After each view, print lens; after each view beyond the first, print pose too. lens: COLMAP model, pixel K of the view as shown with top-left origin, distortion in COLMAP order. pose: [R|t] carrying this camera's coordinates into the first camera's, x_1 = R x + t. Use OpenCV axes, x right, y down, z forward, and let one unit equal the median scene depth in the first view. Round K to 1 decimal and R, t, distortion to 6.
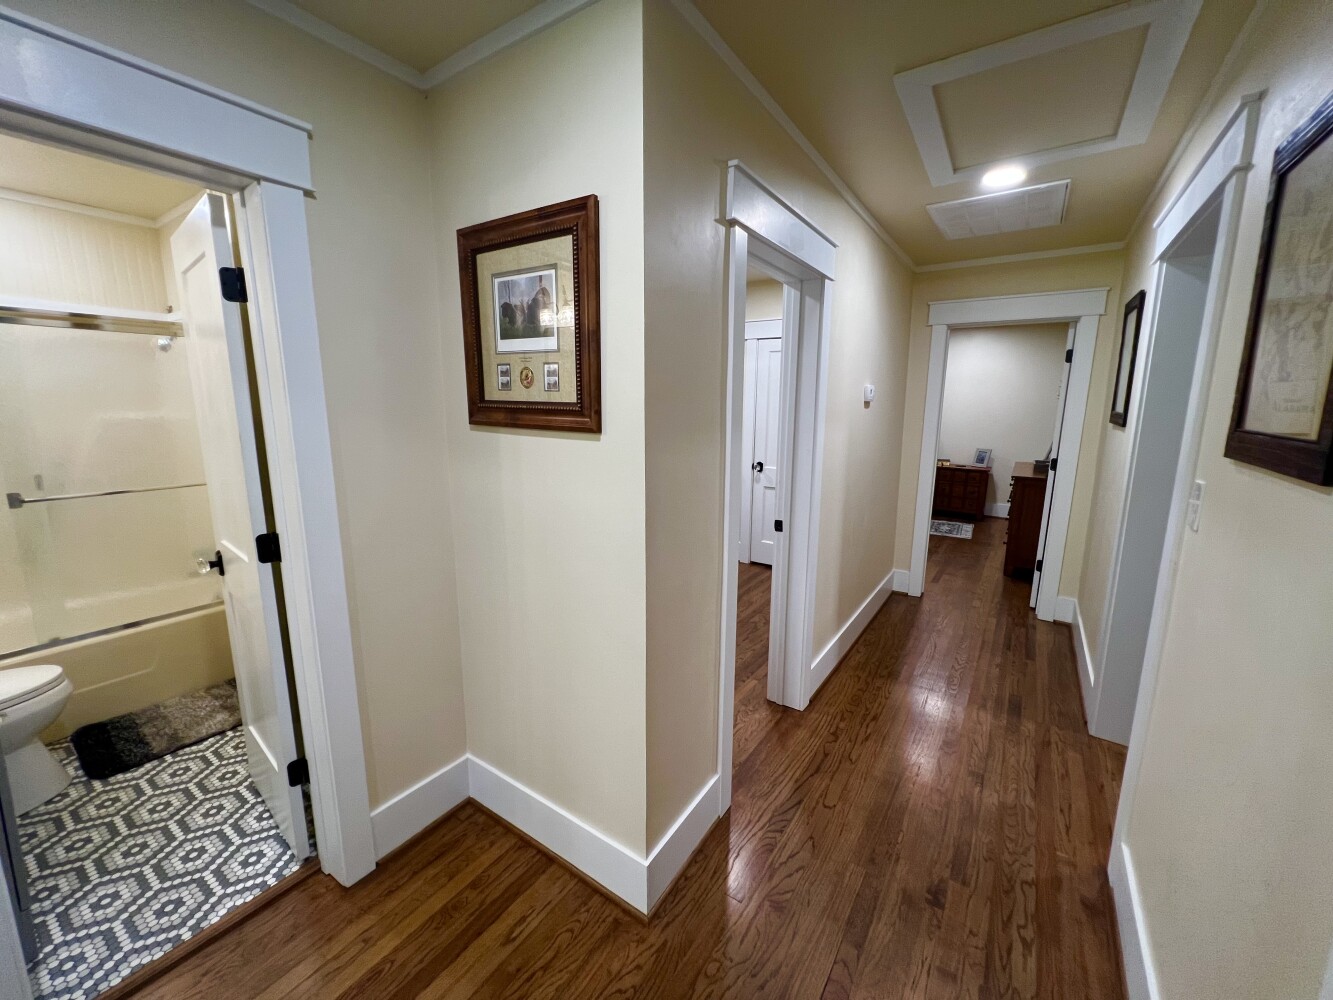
lens RADIAL K [[536.3, 0, 666.7], [0, 536.3, 494.8], [0, 0, 1]] dist [-0.000194, 0.000306]
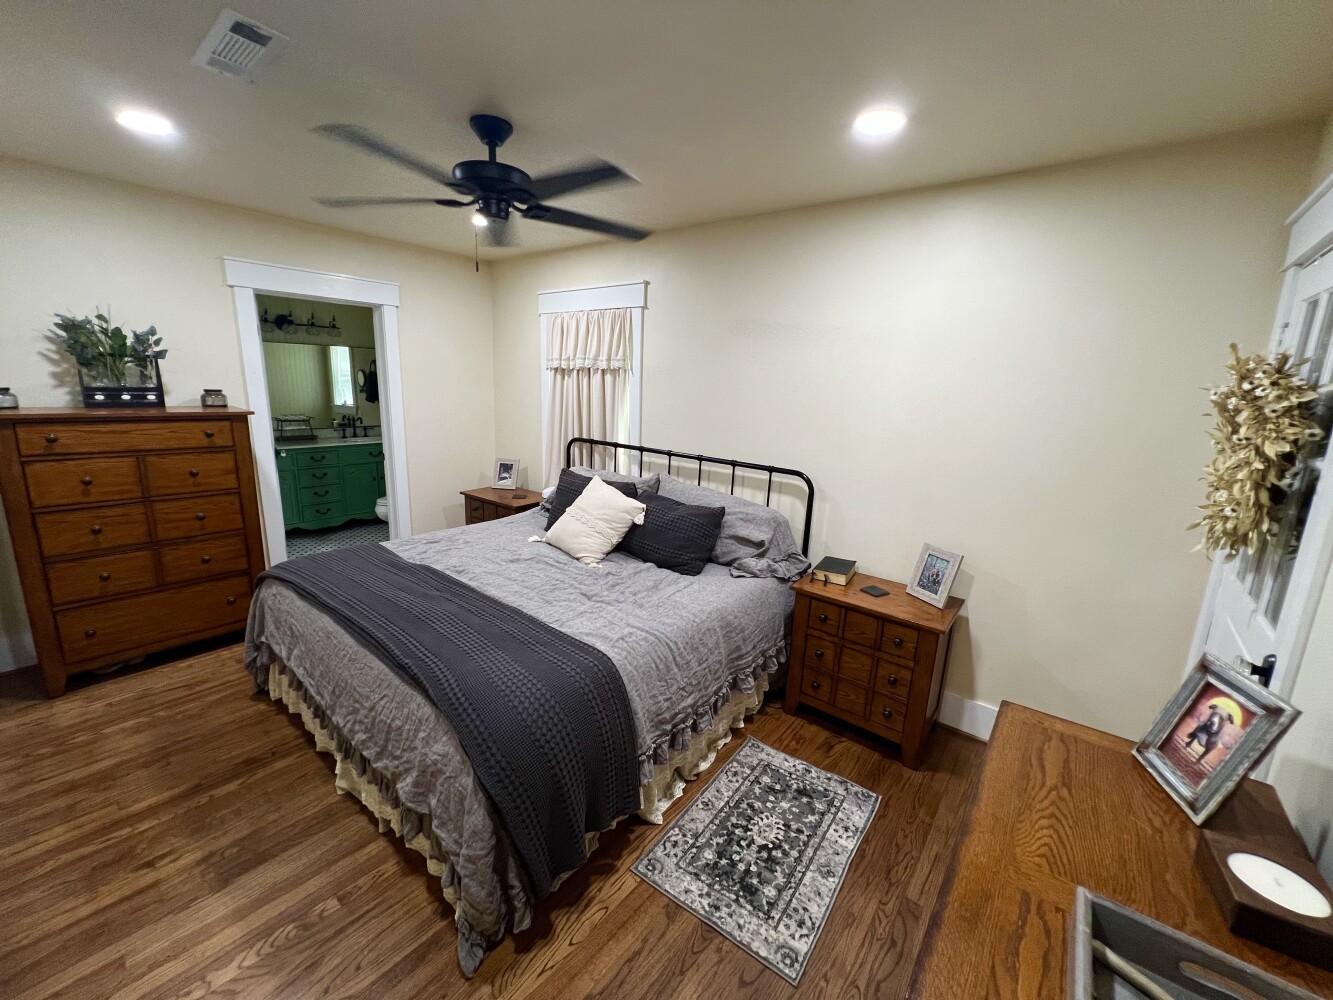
lens RADIAL K [[536.3, 0, 665.6], [0, 536.3, 498.7], [0, 0, 1]] dist [-0.000194, 0.000306]
pose [[0.994796, 0.052713, -0.087193, 0.442626], [-0.050028, 0.998212, 0.032699, -0.122879], [0.088761, -0.028167, 0.995655, 0.640252]]
